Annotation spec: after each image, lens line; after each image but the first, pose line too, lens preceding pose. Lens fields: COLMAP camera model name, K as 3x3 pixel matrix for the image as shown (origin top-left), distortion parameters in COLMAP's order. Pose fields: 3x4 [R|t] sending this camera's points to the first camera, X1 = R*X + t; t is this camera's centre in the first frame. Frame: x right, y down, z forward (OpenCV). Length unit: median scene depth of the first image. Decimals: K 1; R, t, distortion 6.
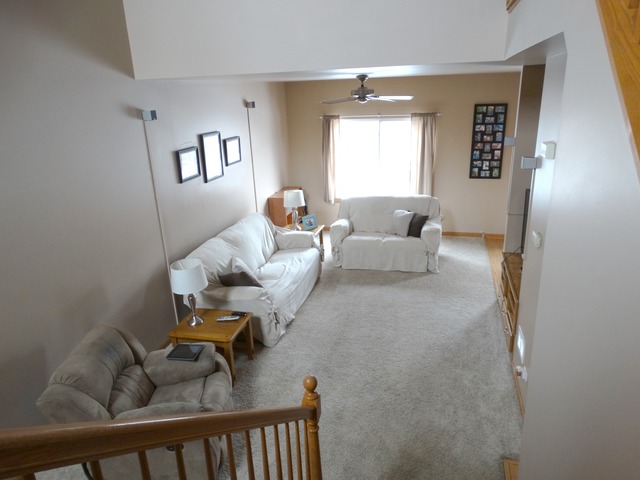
lens RADIAL K [[463.5, 0, 320.0], [0, 463.5, 240.0], [0, 0, 1]] dist [-0.000913, 0.004977]
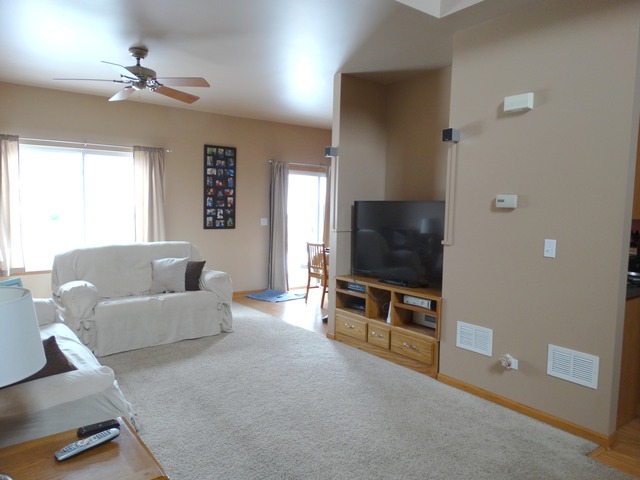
lens RADIAL K [[463.5, 0, 320.0], [0, 463.5, 240.0], [0, 0, 1]] dist [-0.000913, 0.004977]
pose [[0.619407, -0.014382, 0.784938, -0.225543], [0.211359, 0.965971, -0.149087, 0.061496], [-0.756084, 0.258249, 0.601369, 0.346779]]
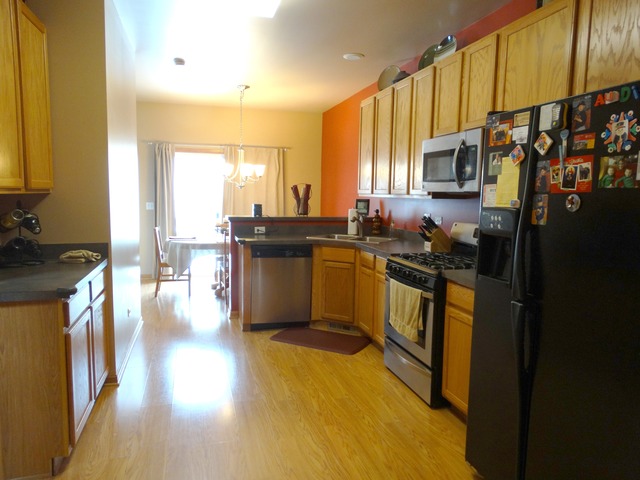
lens RADIAL K [[463.5, 0, 320.0], [0, 463.5, 240.0], [0, 0, 1]] dist [-0.000913, 0.004977]
pose [[0.857062, -0.004056, 0.515197, 0.274143], [0.119413, 0.974303, -0.190980, 0.147627], [-0.501184, 0.225203, 0.835523, 0.052725]]
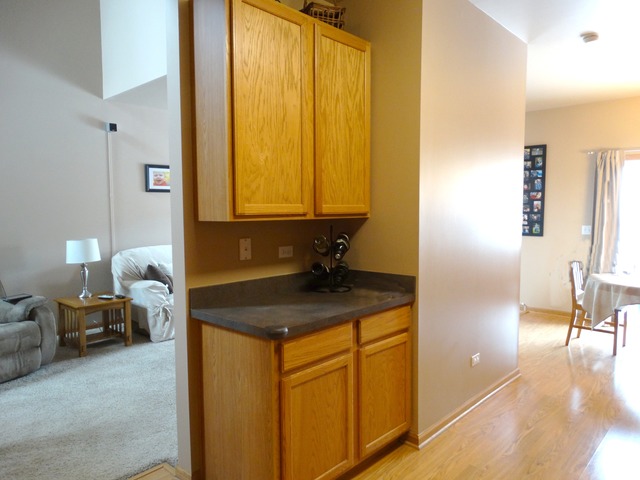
lens RADIAL K [[454.1, 0, 320.0], [0, 454.1, 240.0], [0, 0, 1]] dist [0.000421, 0.002890]
pose [[0.883560, 0.061324, -0.464286, 0.426429], [-0.173171, 0.963904, -0.202239, 0.101450], [0.435125, 0.259091, 0.862286, 0.166917]]
